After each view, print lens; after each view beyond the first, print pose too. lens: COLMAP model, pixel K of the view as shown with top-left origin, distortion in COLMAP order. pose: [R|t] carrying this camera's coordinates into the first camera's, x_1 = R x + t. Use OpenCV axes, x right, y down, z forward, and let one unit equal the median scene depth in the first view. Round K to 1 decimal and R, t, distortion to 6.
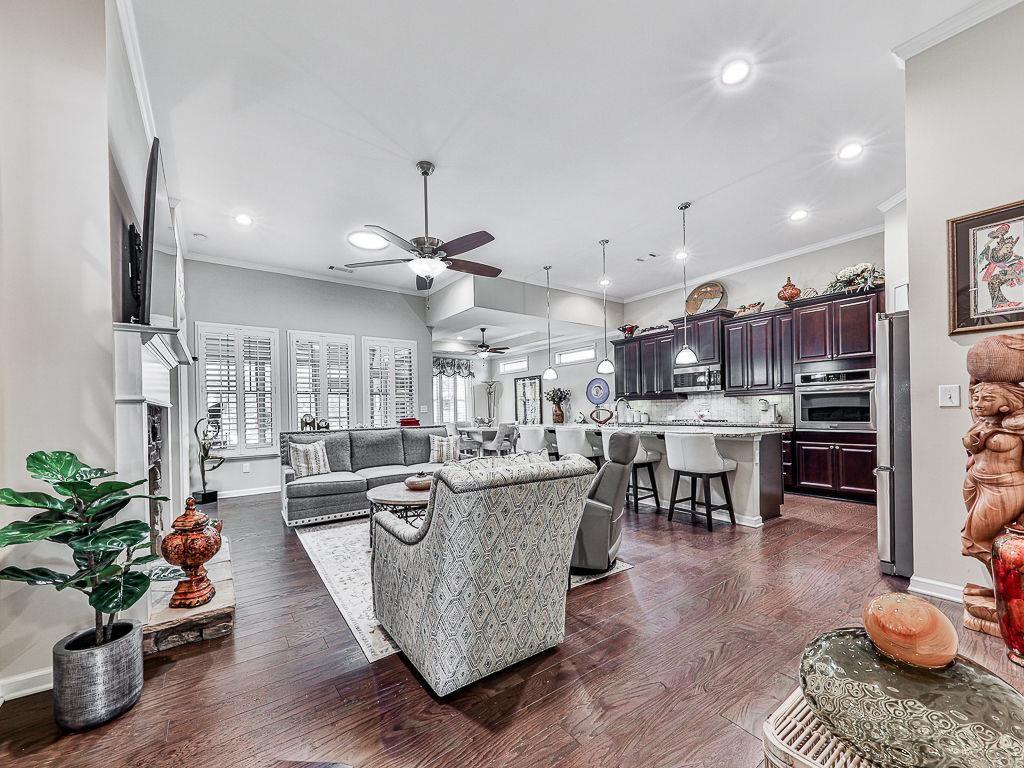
lens RADIAL K [[359.0, 0, 512.7], [0, 359.0, 409.7], [0, 0, 1]] dist [0.000187, -0.000091]
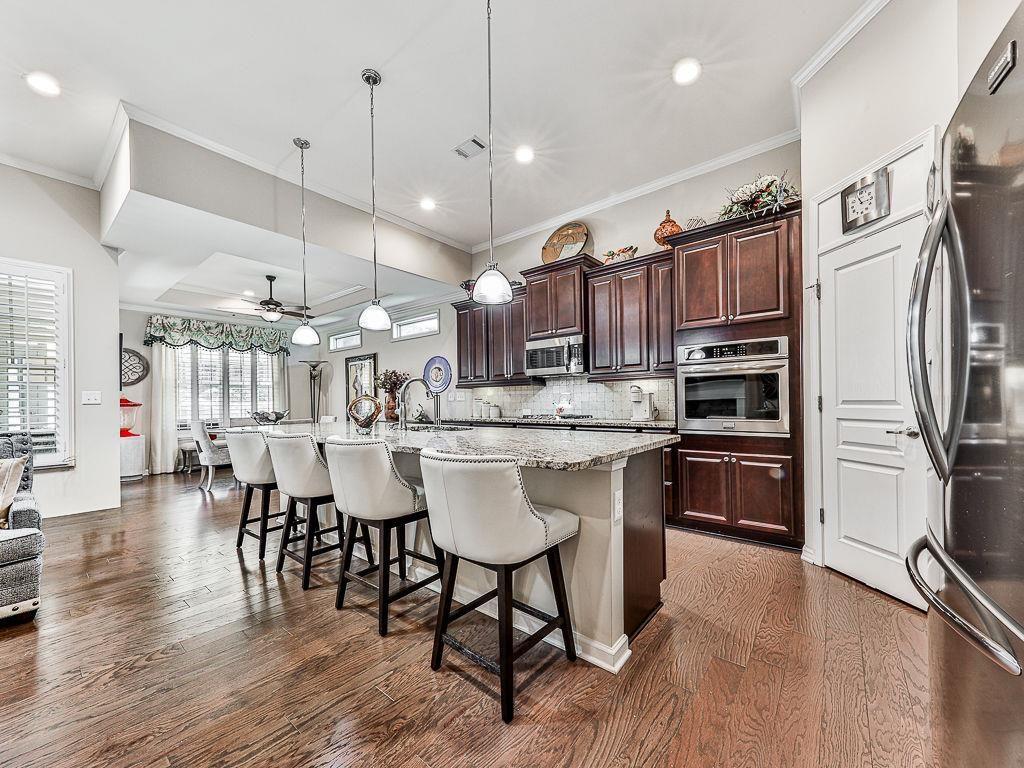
lens RADIAL K [[409.8, 0, 506.6], [0, 409.8, 399.5], [0, 0, 1]] dist [0.011127, 0.000056]
pose [[0.955902, 0.003400, 0.293666, 0.220158], [-0.002674, 0.999992, -0.002874, 0.000306], [-0.293673, 0.001962, 0.955904, 0.306499]]
